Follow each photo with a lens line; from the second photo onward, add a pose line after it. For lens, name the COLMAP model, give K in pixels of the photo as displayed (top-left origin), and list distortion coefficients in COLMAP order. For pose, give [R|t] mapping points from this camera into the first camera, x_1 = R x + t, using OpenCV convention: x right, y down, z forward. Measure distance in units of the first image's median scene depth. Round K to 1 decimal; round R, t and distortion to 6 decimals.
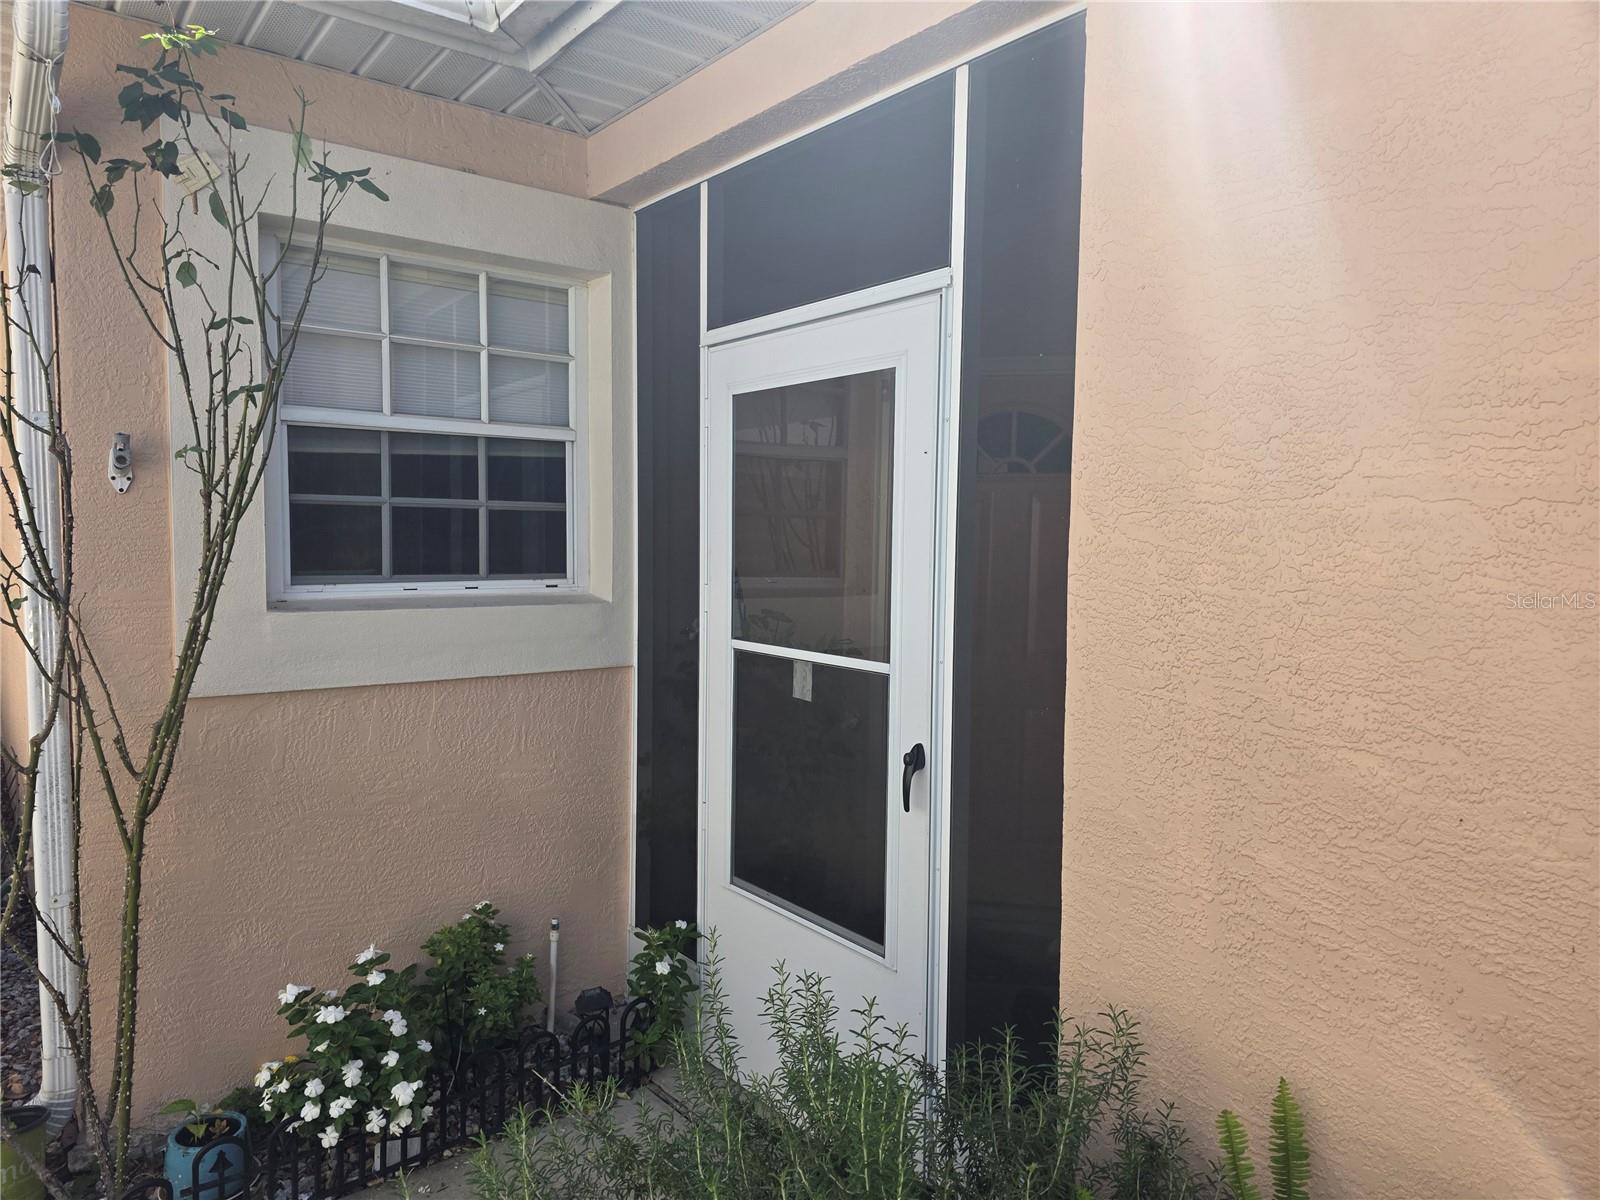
lens RADIAL K [[1079.0, 0, 786.9], [0, 1079.0, 596.8], [0, 0, 1]] dist [0.047119, -0.032856]
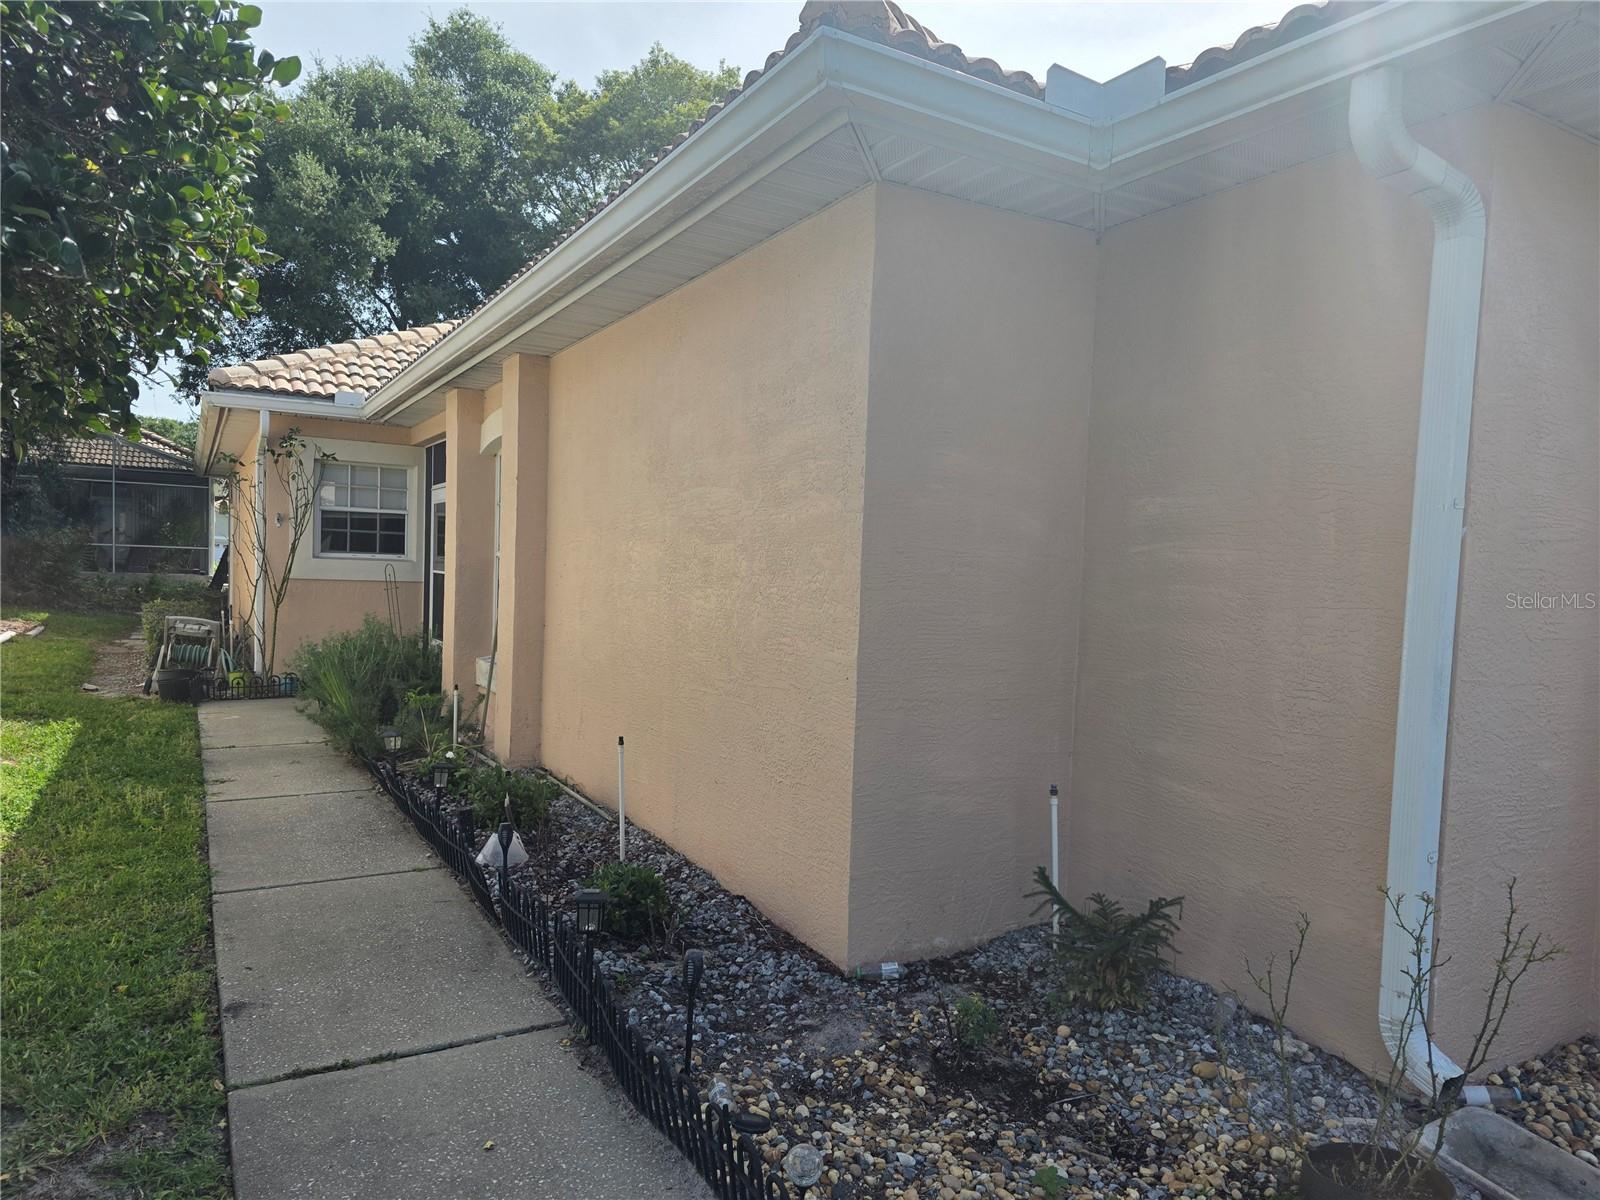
lens RADIAL K [[1079.0, 0, 813.6], [0, 1079.0, 607.8], [0, 0, 1]] dist [0.047119, -0.032856]
pose [[0.993113, 0.037661, -0.110940, 1.564009], [-0.039285, 0.999150, -0.012485, 0.150337], [0.110375, 0.016757, 0.993749, -2.393524]]
